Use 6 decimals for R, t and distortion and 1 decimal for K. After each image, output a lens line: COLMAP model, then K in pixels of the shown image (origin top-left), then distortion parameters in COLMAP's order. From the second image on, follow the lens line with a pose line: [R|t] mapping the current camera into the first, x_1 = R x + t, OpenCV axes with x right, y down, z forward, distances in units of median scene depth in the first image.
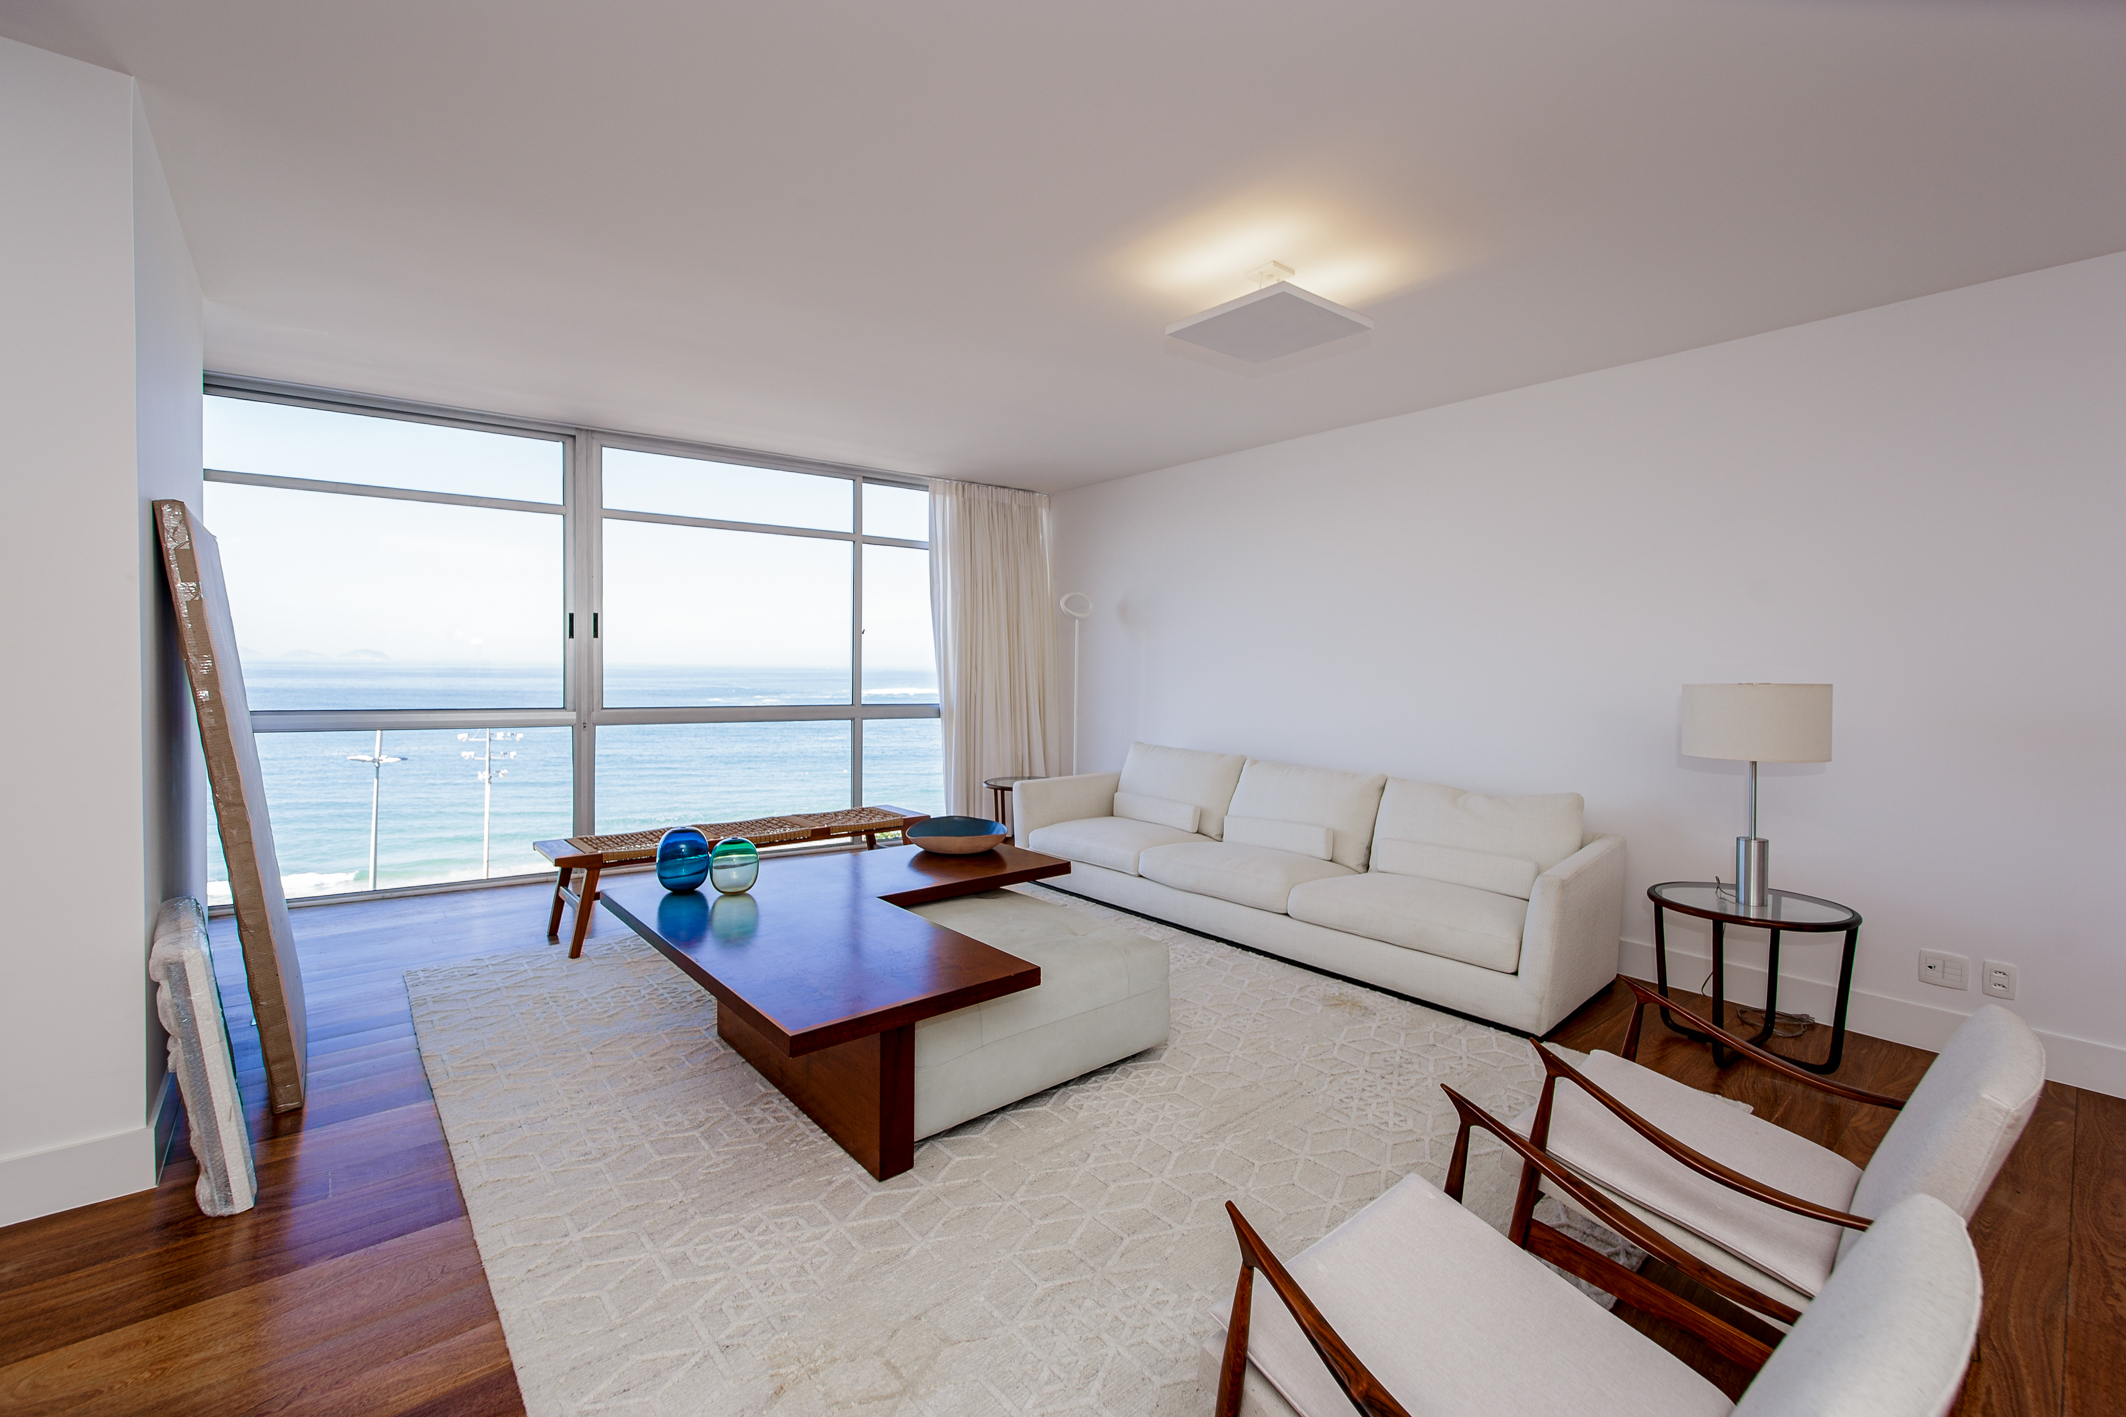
lens RADIAL K [[906.9, 0, 1046.5], [0, 906.9, 692.4], [0, 0, 1]] dist [-0.002534, -0.000094]
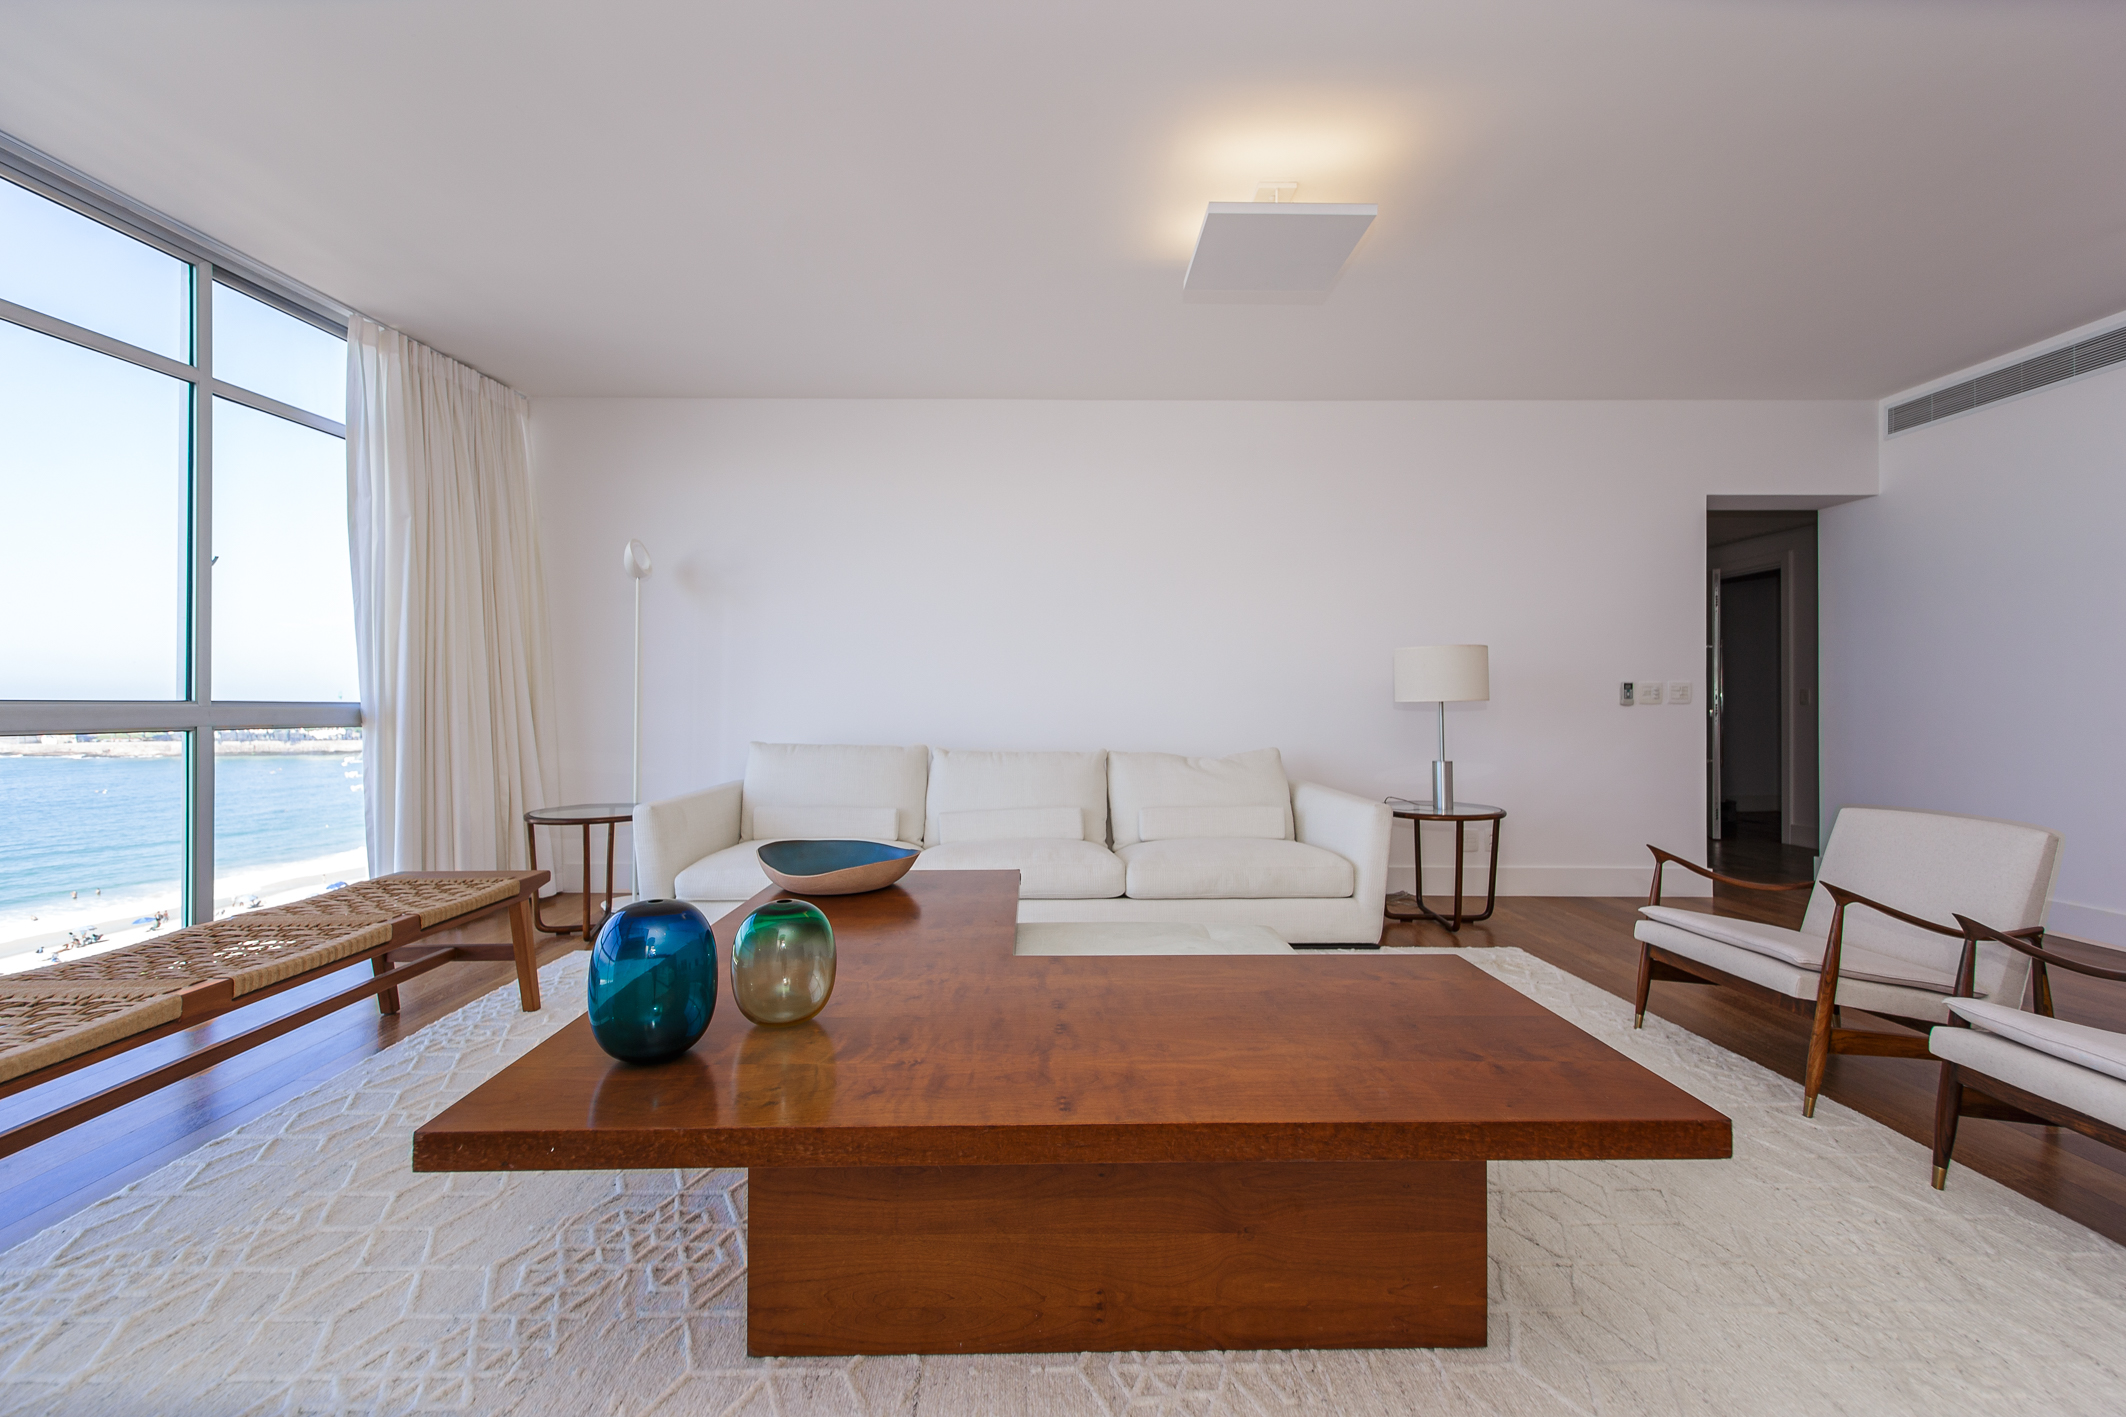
lens RADIAL K [[878.5, 0, 1069.5], [0, 878.5, 699.0], [0, 0, 1]] dist [0.010921, -0.002675]
pose [[0.598292, -0.009995, 0.801216, -0.333659], [0.029315, 0.999526, -0.009422, 0.032735], [-0.800742, 0.029124, 0.598301, 0.315722]]
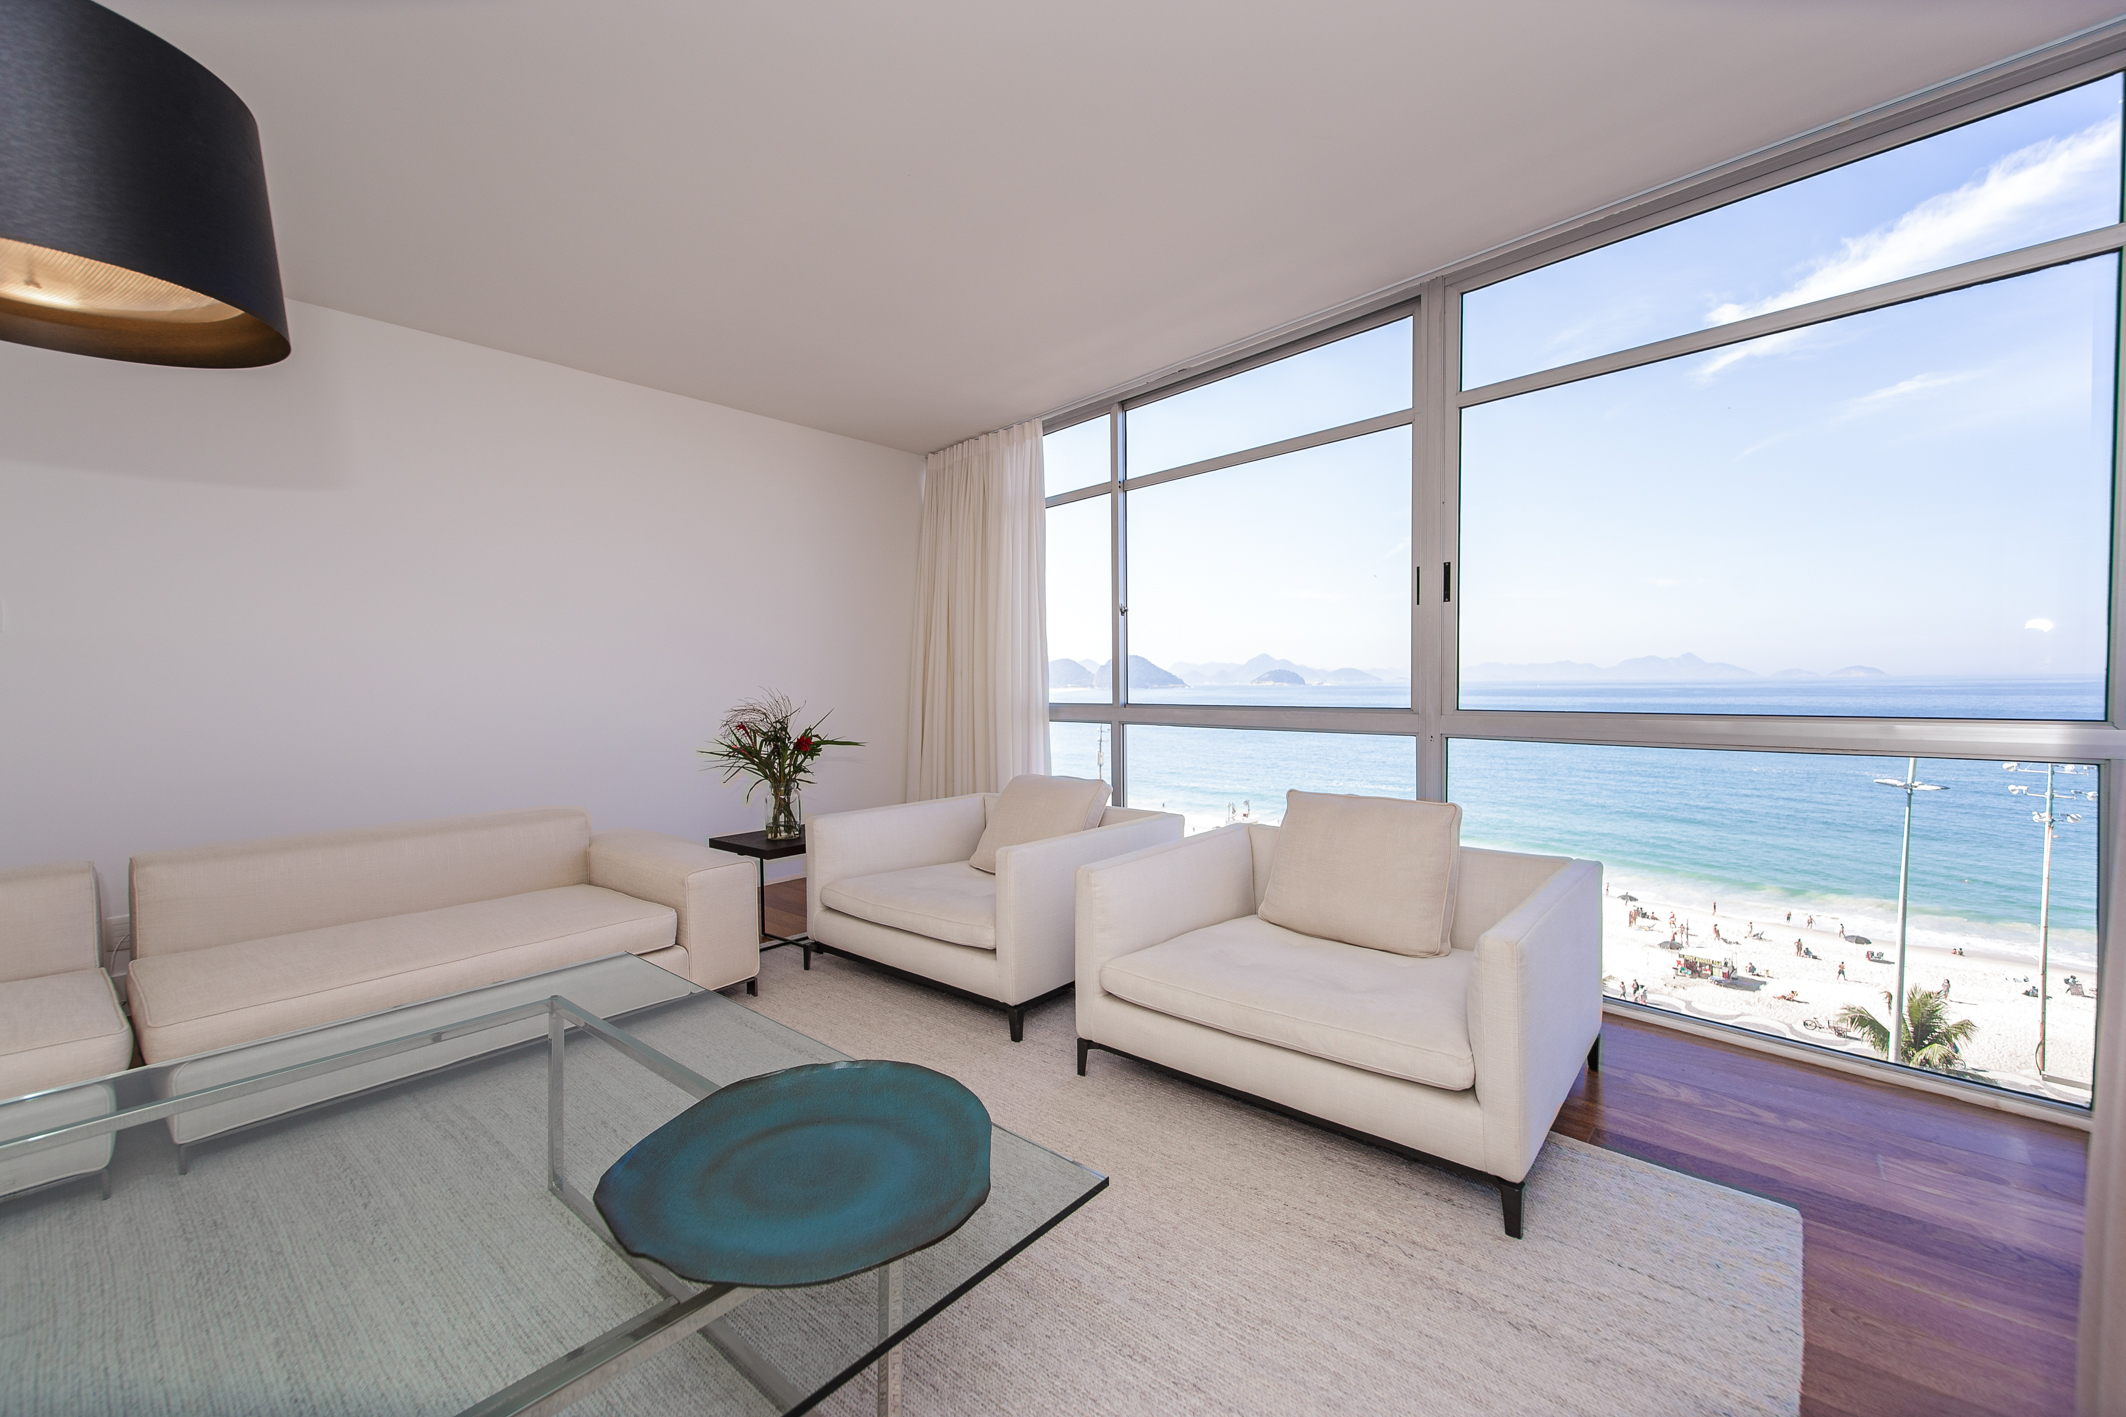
lens RADIAL K [[878.5, 0, 1076.5], [0, 878.5, 675.4], [0, 0, 1]] dist [0.010921, -0.002675]
pose [[0.187627, -0.028134, -0.981837, 0.049370], [-0.011861, 0.999452, -0.030906, 0.012012], [0.982169, 0.017445, 0.187191, 0.575607]]
